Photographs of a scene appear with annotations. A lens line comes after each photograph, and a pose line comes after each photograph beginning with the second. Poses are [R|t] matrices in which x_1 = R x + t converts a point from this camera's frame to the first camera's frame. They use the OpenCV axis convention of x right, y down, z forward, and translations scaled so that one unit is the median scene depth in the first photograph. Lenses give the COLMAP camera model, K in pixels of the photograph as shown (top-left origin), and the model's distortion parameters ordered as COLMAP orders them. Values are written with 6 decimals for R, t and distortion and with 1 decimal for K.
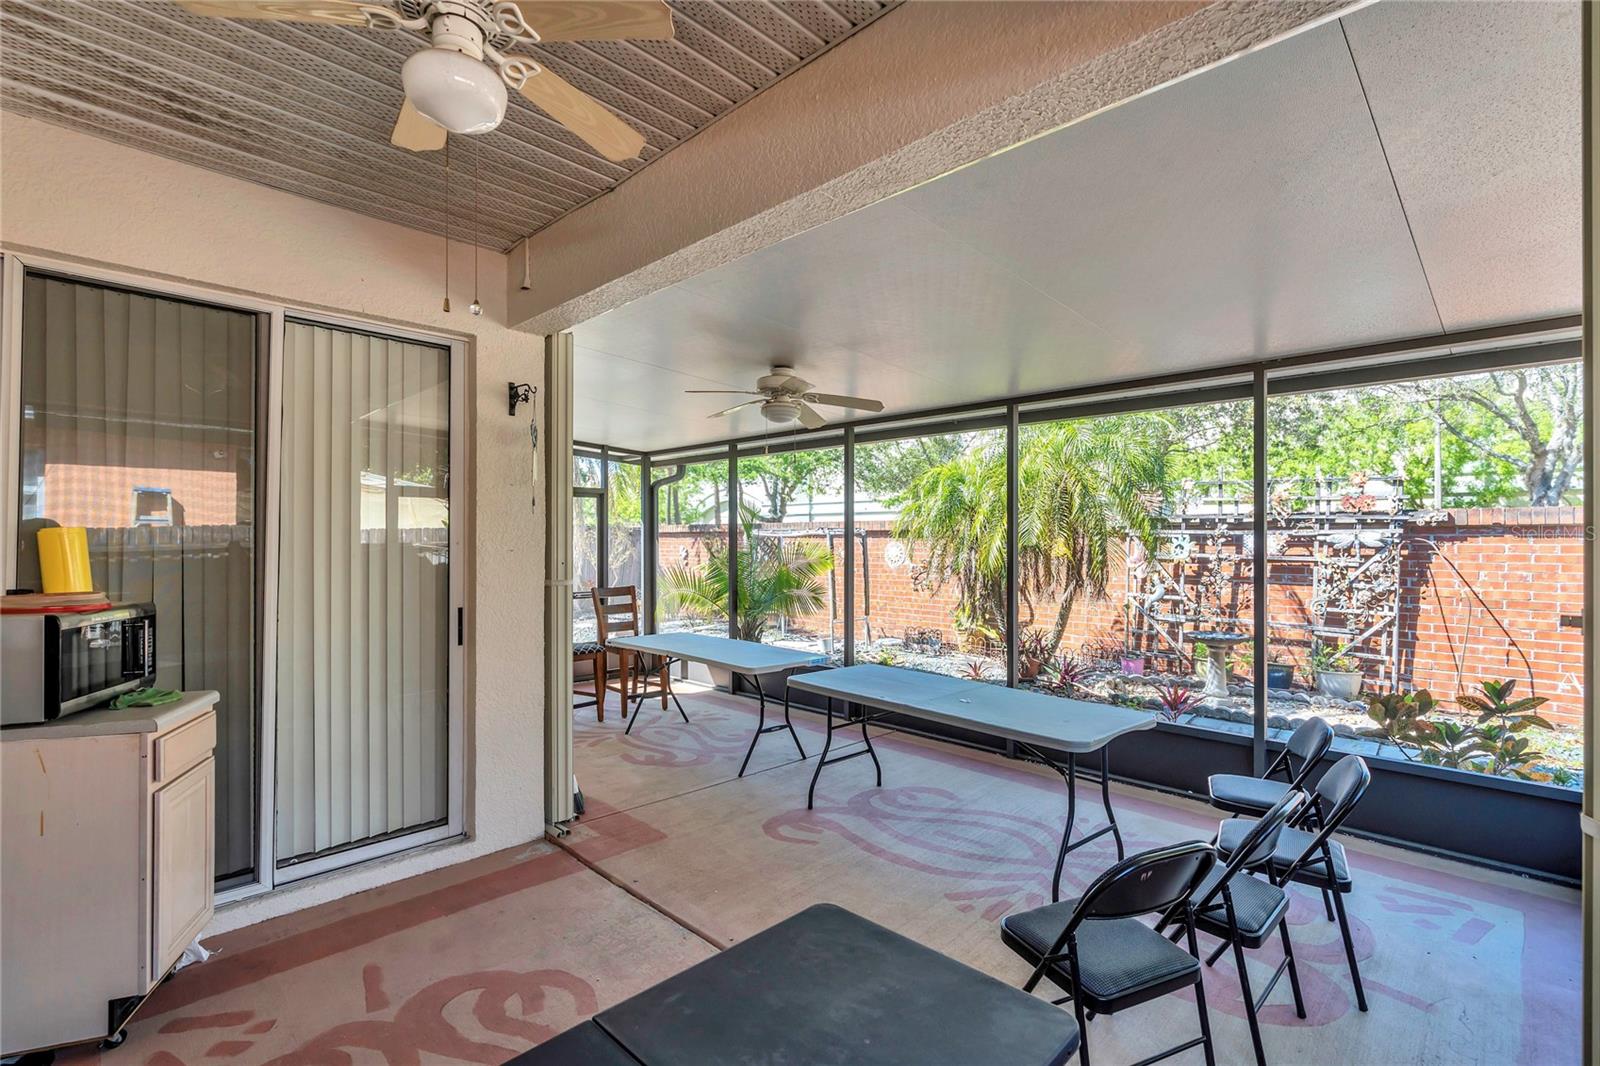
lens RADIAL K [[721.1, 0, 800.0], [0, 721.1, 533.0], [0, 0, 1]] dist [-0.000754, 0.007650]
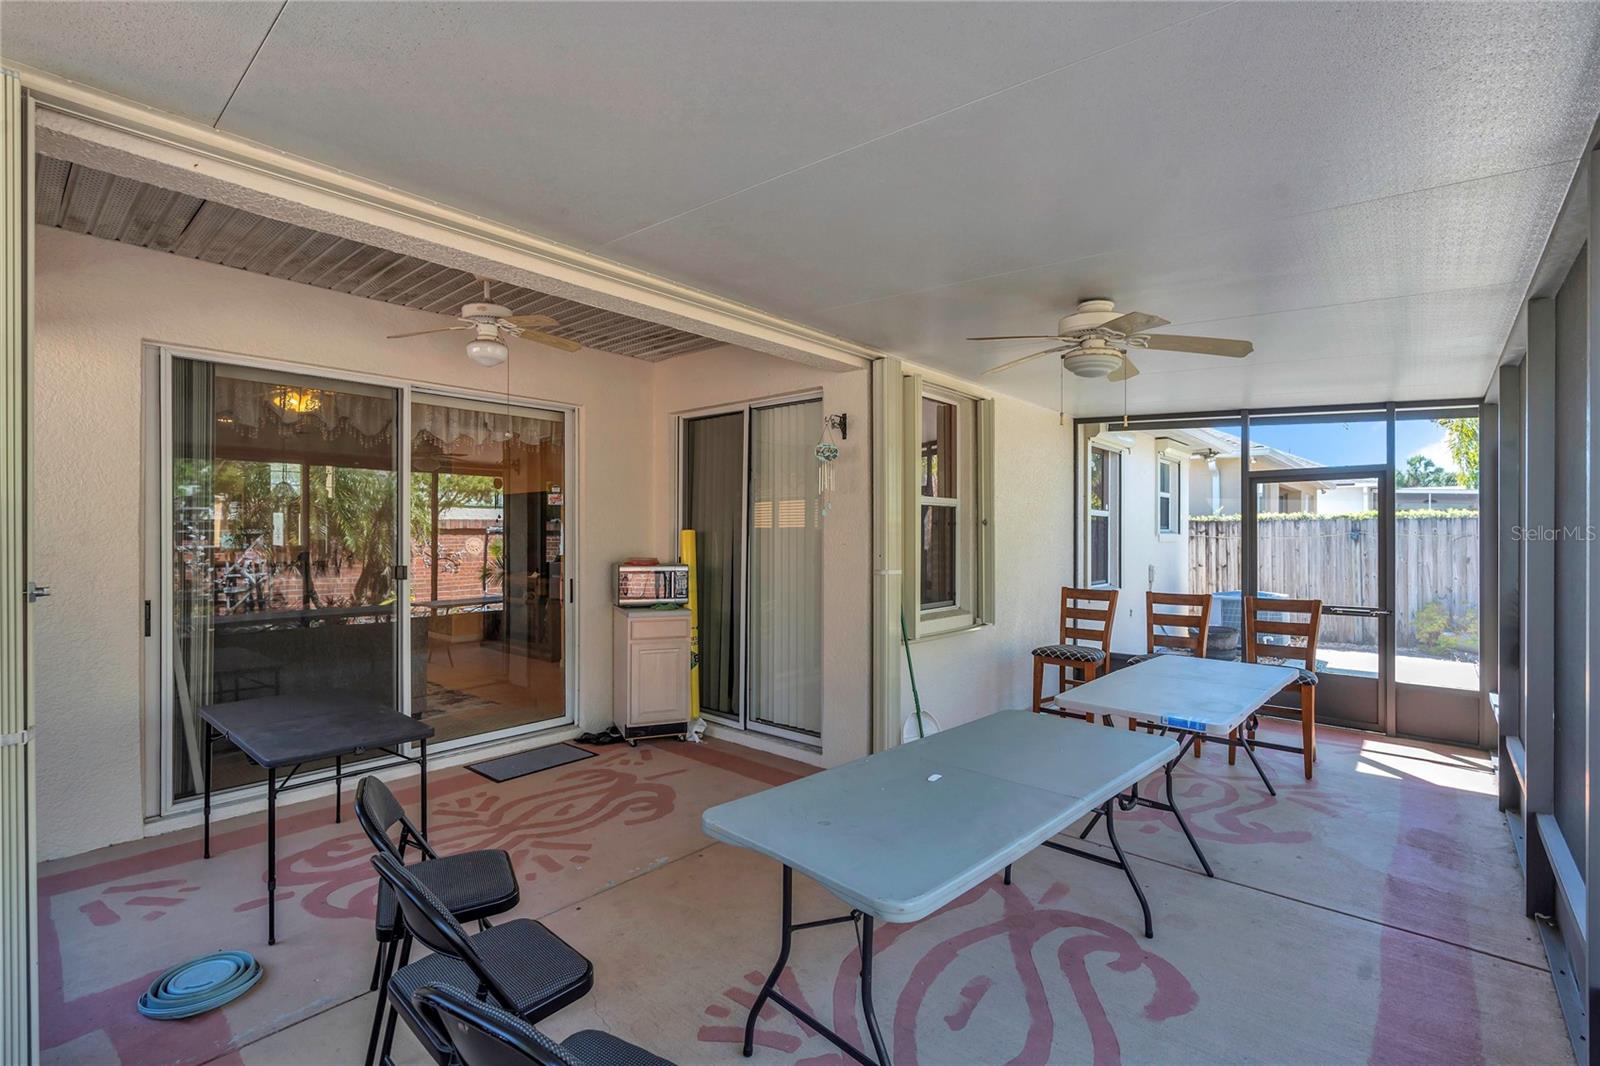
lens RADIAL K [[721.1, 0, 800.0], [0, 721.1, 533.0], [0, 0, 1]] dist [-0.000754, 0.007650]
pose [[0.071408, -0.006096, -0.997429, 1.158308], [0.005004, 0.999971, -0.005753, 0.015011], [0.997435, -0.004580, 0.071437, 1.088806]]
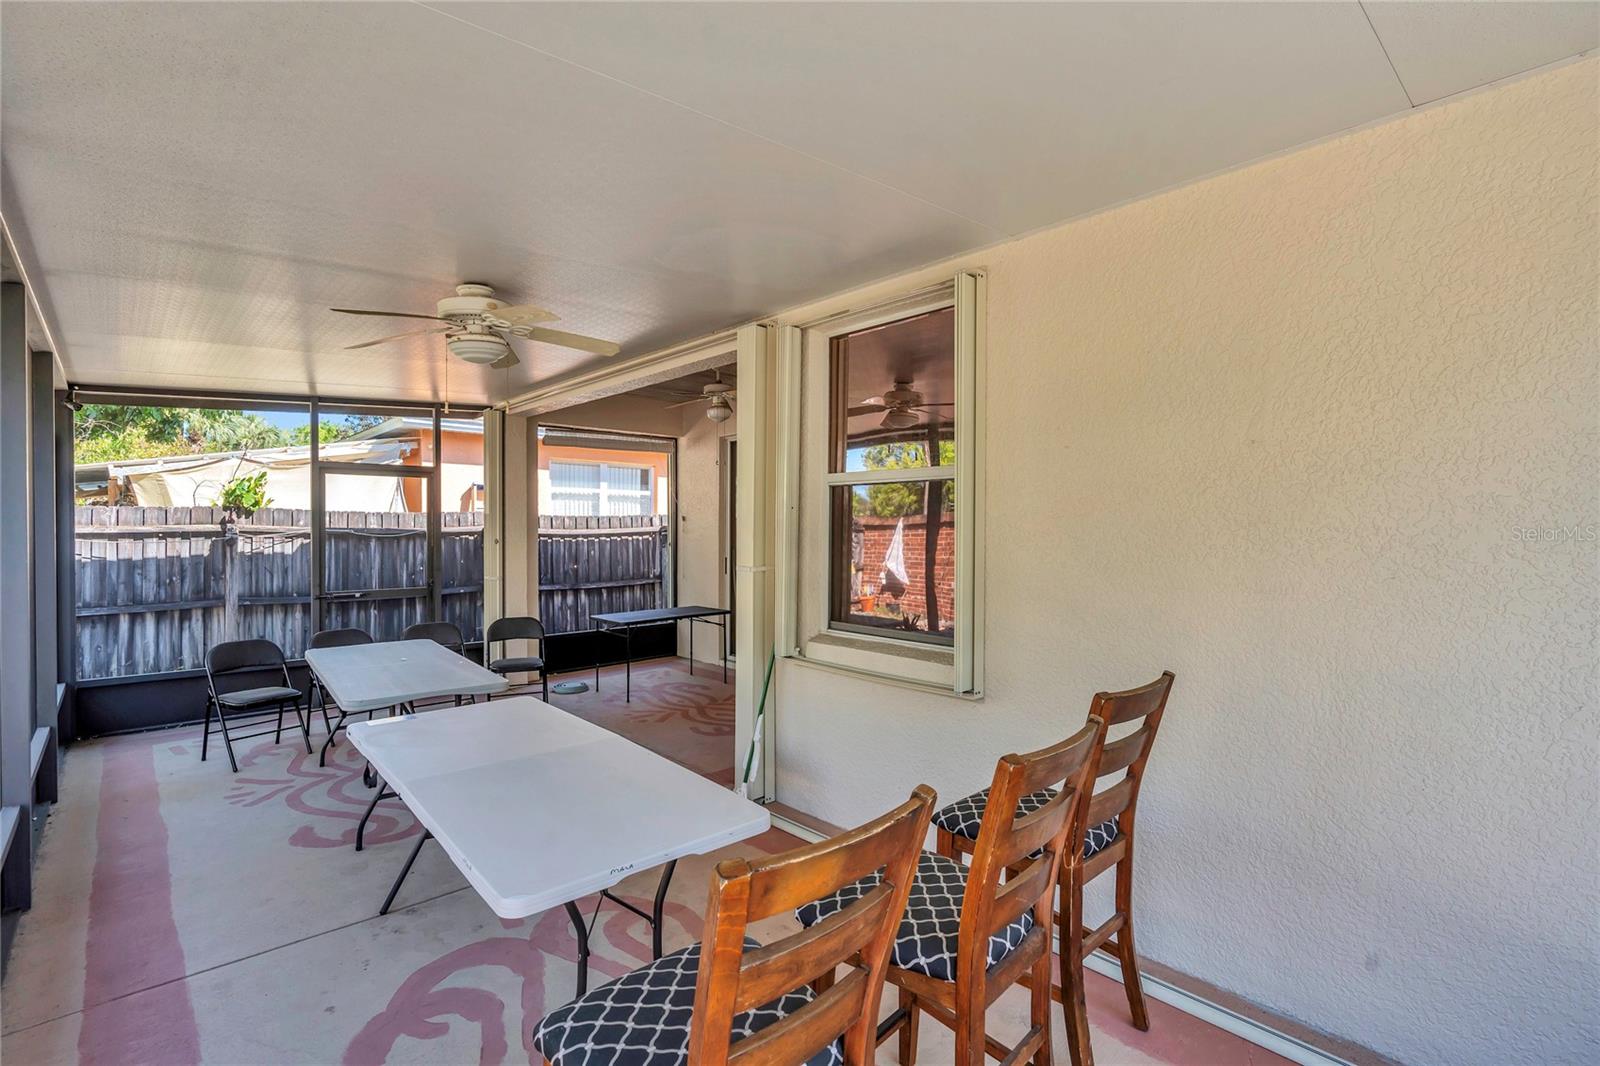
lens RADIAL K [[749.2, 0, 800.0], [0, 749.2, 533.0], [0, 0, 1]] dist [-0.001871, -0.000118]
pose [[-0.998692, -0.006319, 0.050744, -0.637646], [-0.006338, 0.999980, -0.000222, 0.025372], [-0.050742, -0.000544, -0.998712, 2.893871]]
